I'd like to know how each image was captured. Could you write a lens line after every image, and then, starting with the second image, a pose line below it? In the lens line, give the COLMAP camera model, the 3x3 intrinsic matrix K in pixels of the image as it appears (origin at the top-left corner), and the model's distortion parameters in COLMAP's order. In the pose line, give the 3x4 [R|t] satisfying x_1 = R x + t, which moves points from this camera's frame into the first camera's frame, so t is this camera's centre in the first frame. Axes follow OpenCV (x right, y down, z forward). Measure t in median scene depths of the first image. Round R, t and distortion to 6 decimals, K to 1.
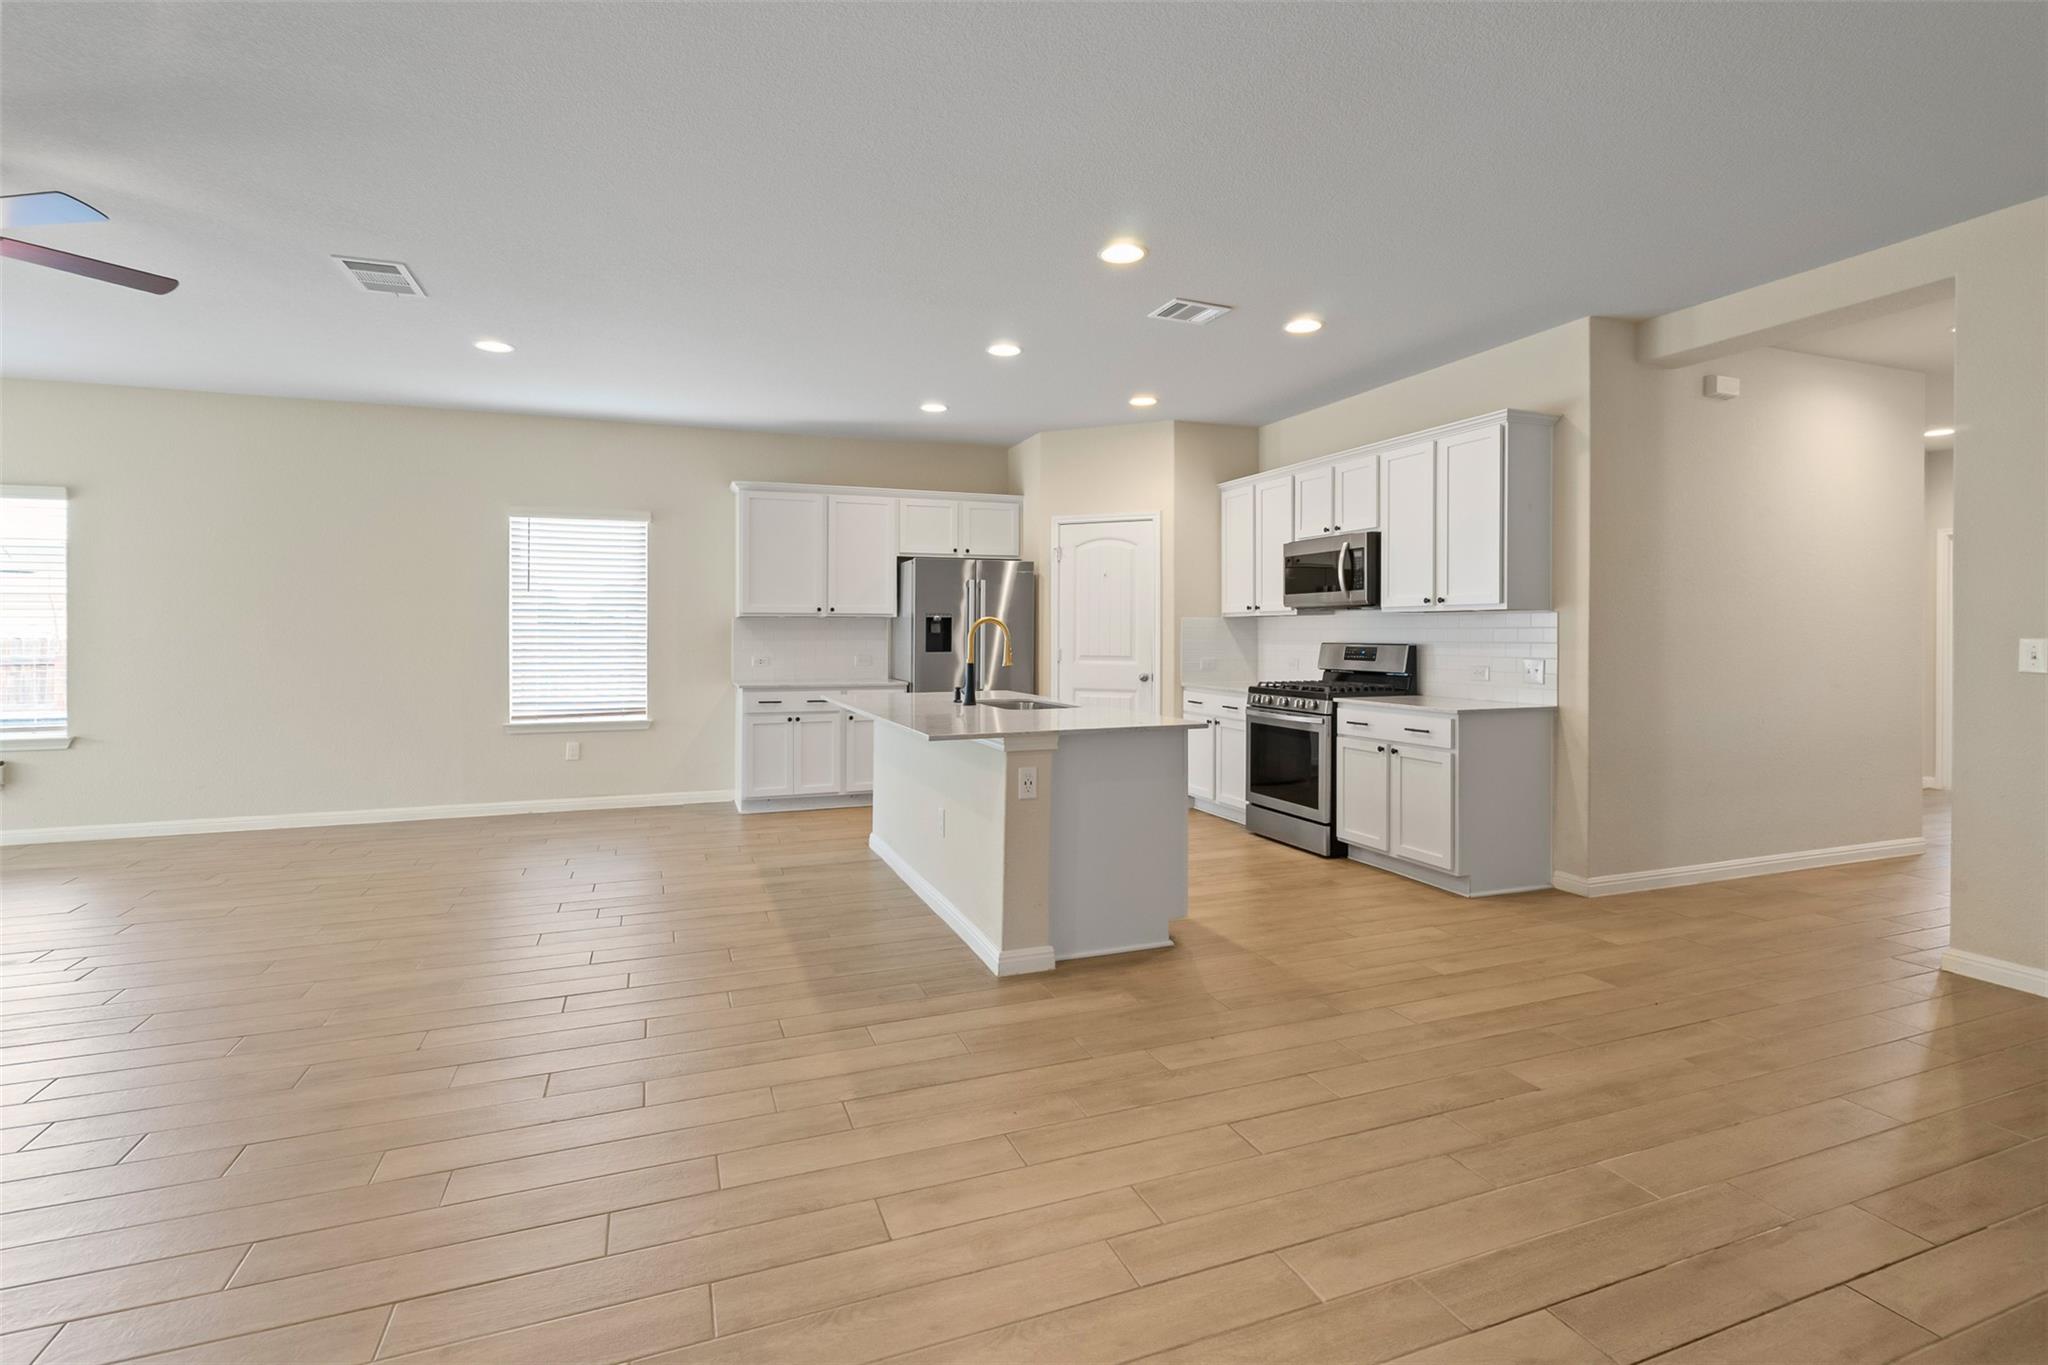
lens RADIAL K [[940.1, 0, 1016.1], [0, 940.1, 627.2], [0, 0, 1]] dist [-0.004419, 0.002465]
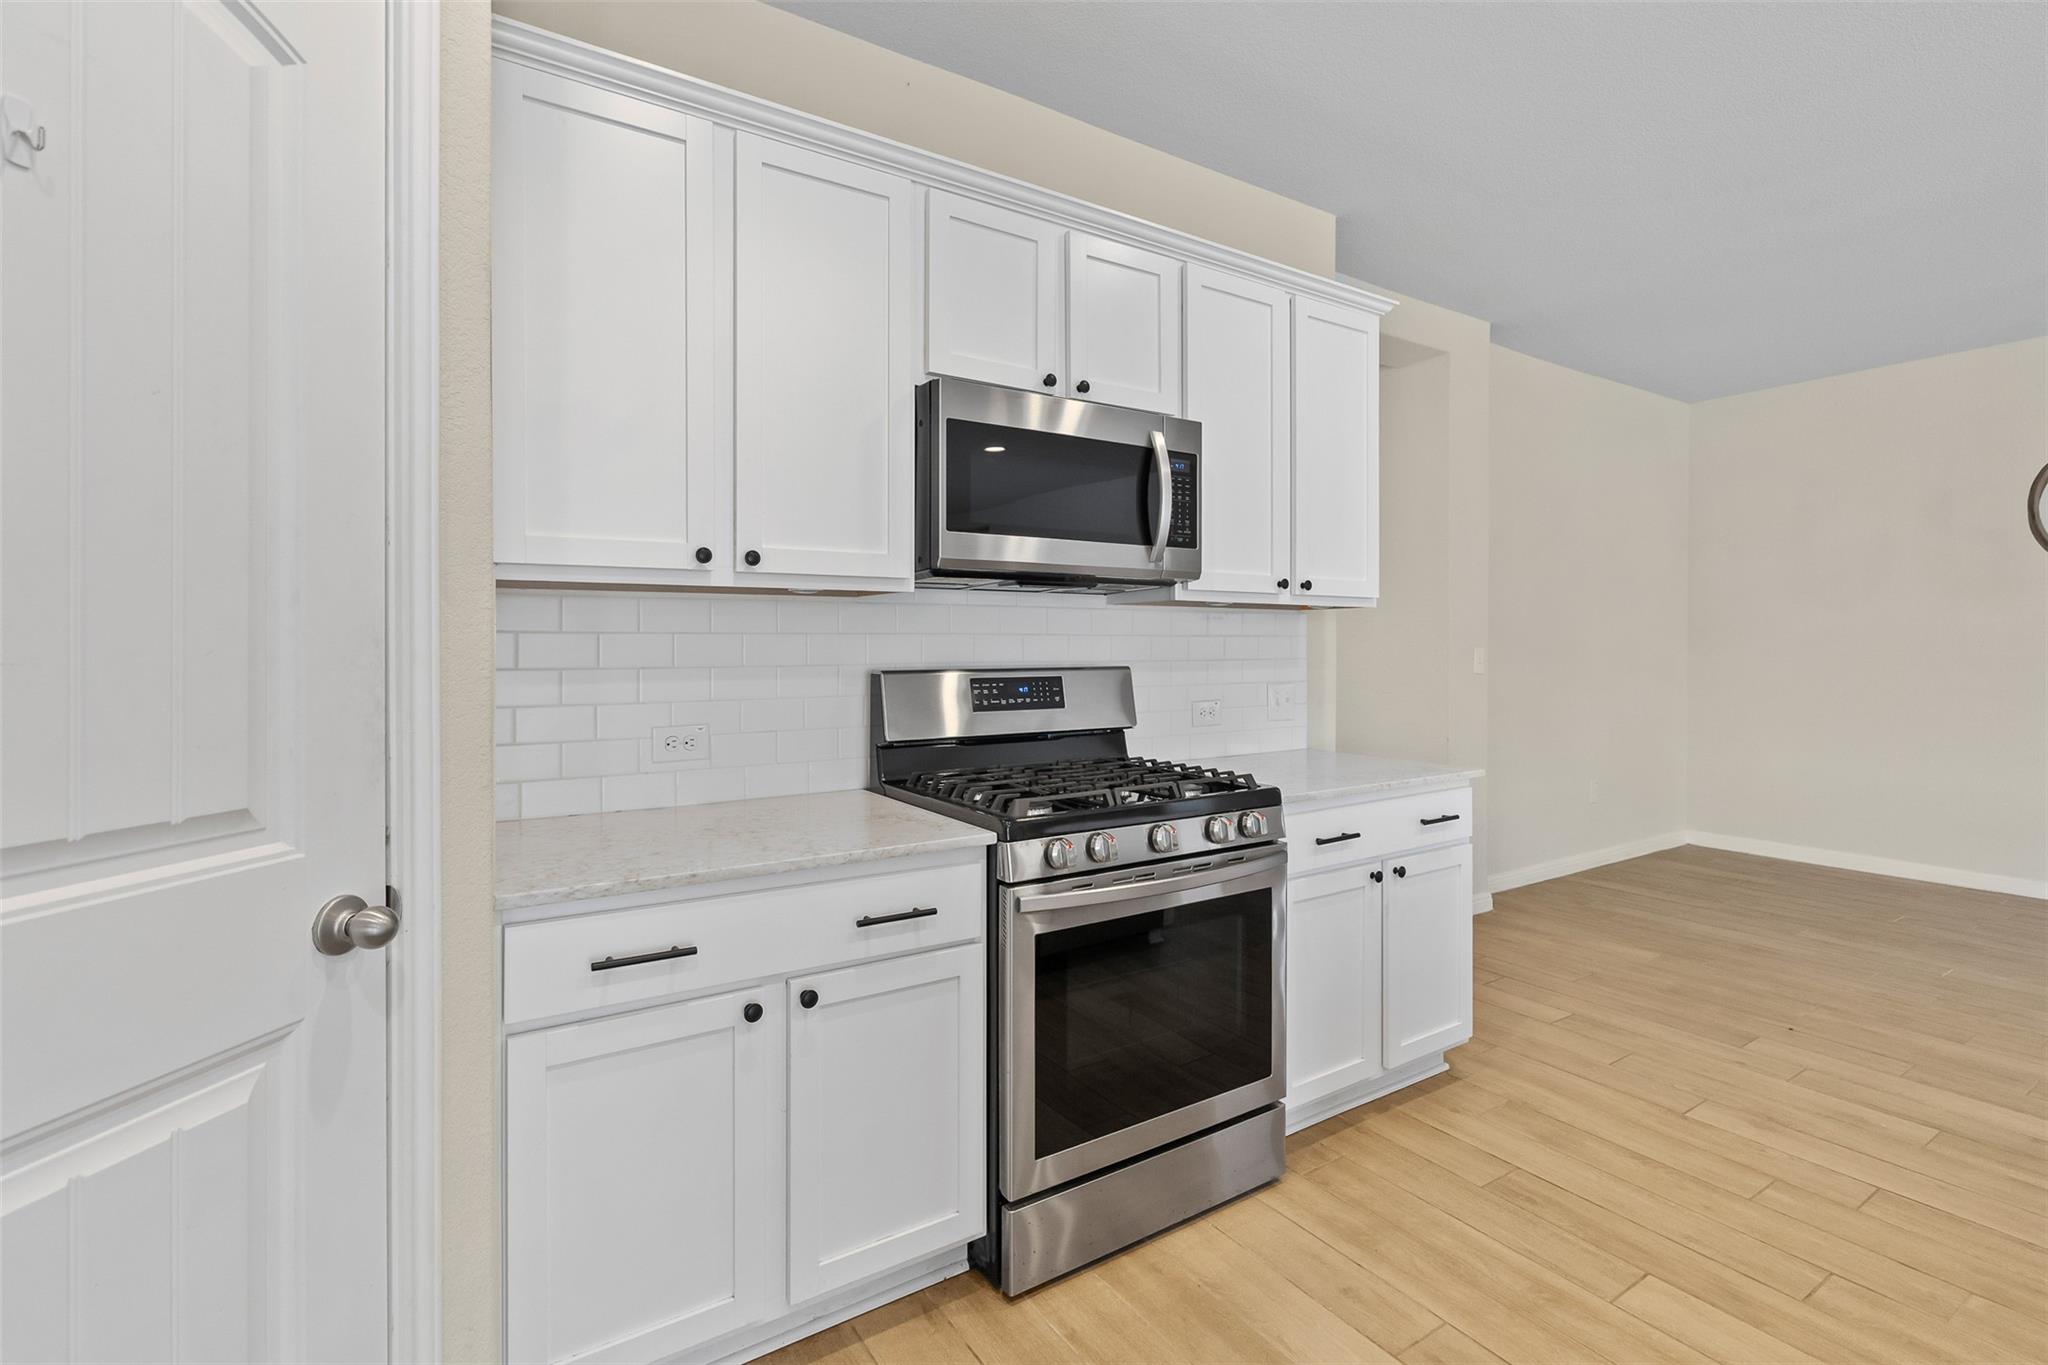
lens RADIAL K [[940.1, 0, 1023.1], [0, 940.1, 644.8], [0, 0, 1]] dist [-0.004419, 0.002465]
pose [[-0.213756, -0.000996, 0.976887, -0.060965], [-0.006335, 0.999980, -0.000367, 0.007872], [-0.976867, -0.006267, -0.213758, 1.327661]]
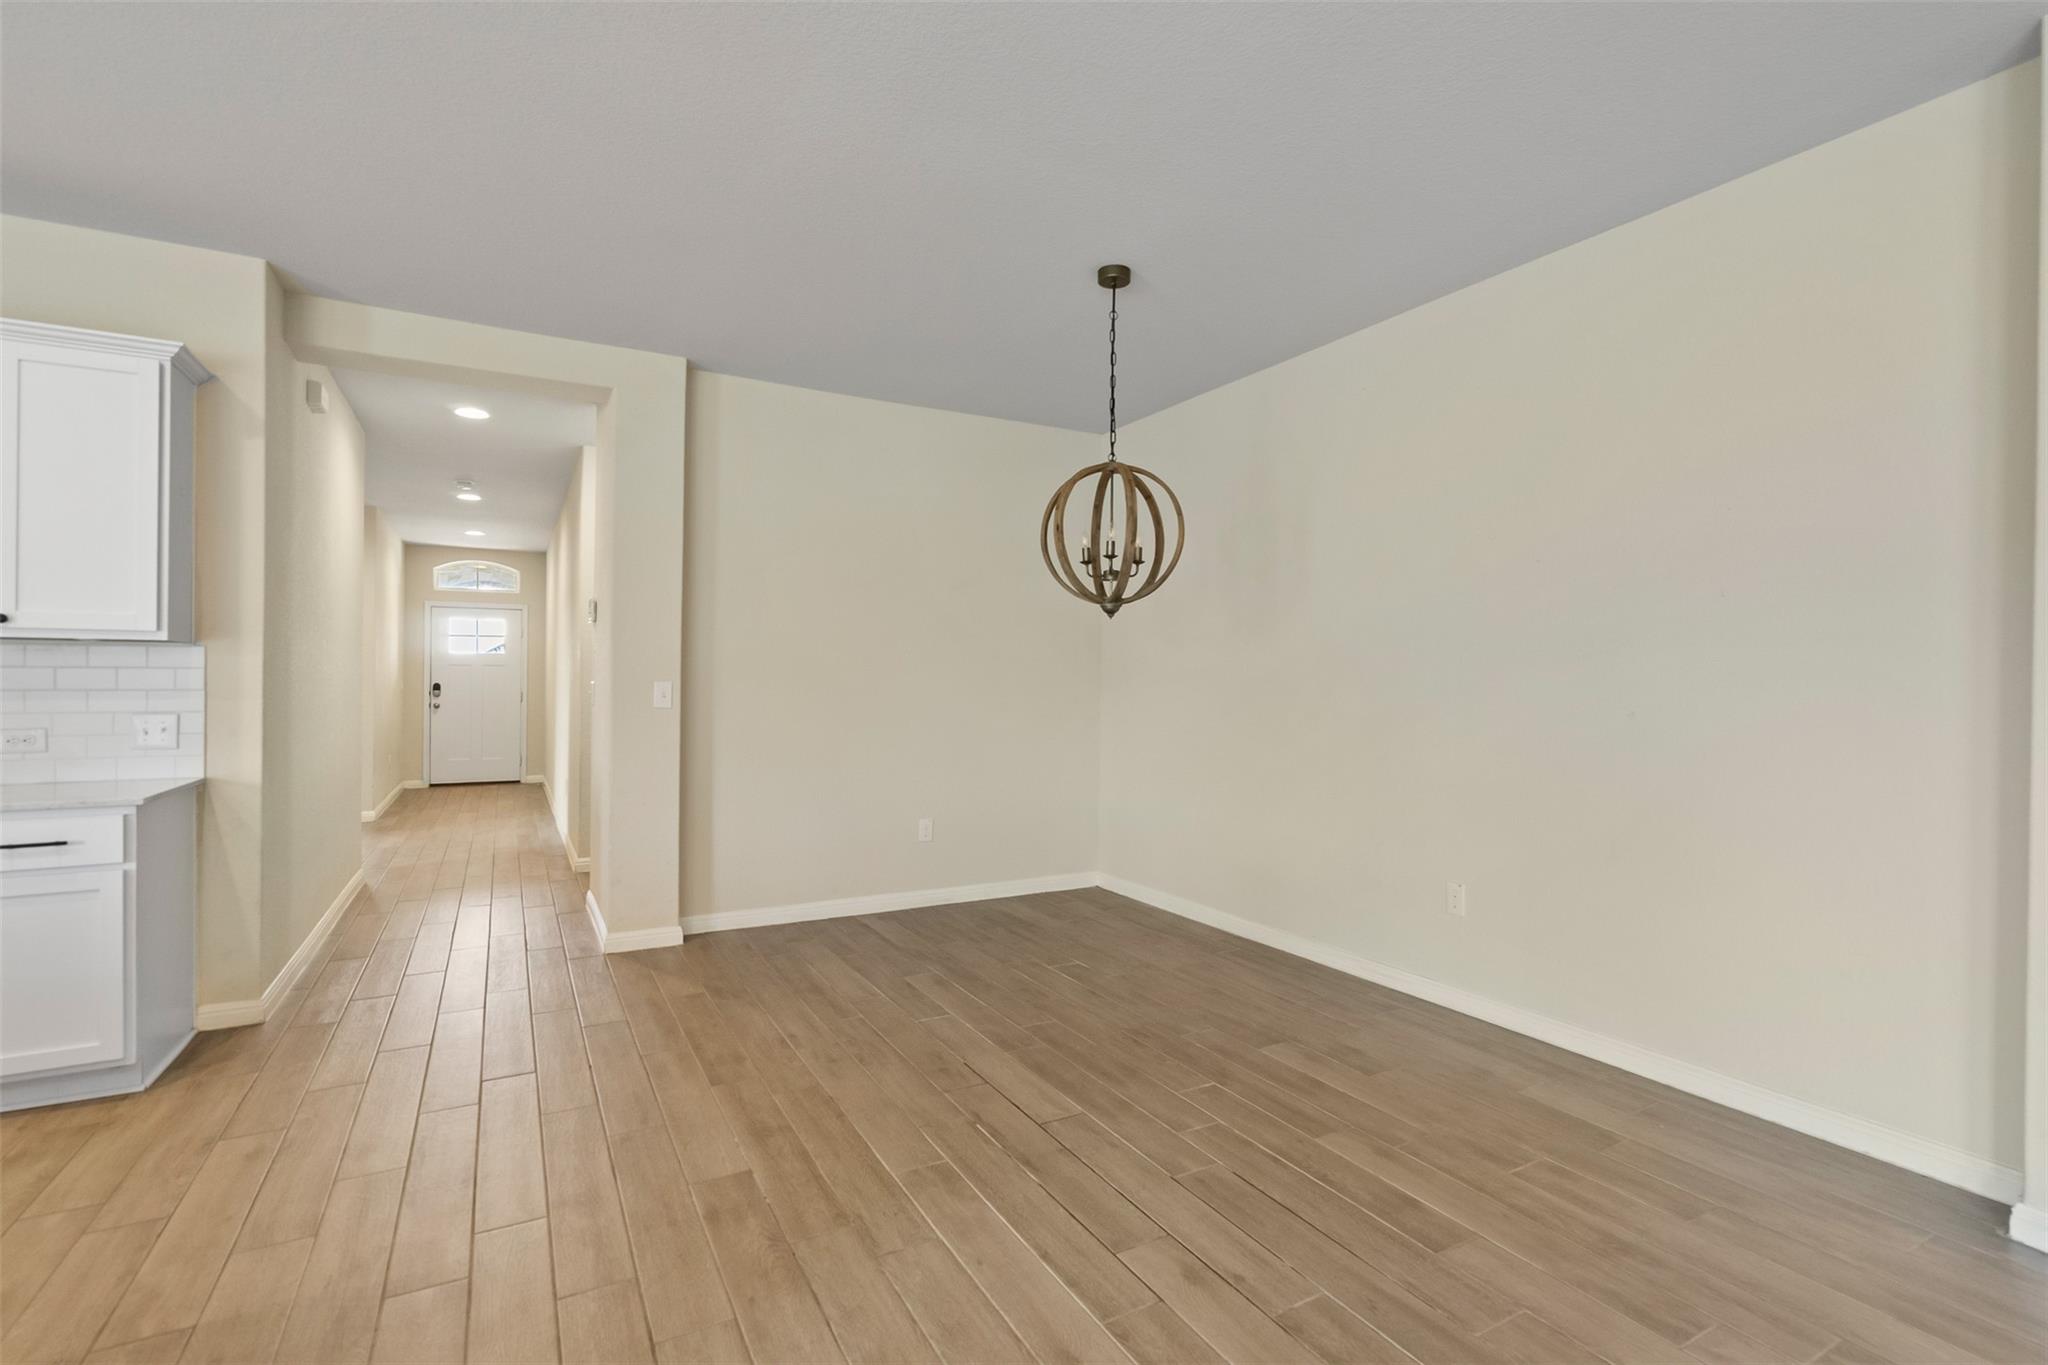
lens RADIAL K [[940.1, 0, 1016.4], [0, 940.1, 676.7], [0, 0, 1]] dist [-0.004419, 0.002465]
pose [[-0.131501, 0.002077, 0.991314, -0.214460], [-0.010807, 0.999935, -0.003529, 0.002749], [-0.991257, -0.011177, -0.131470, 0.467464]]
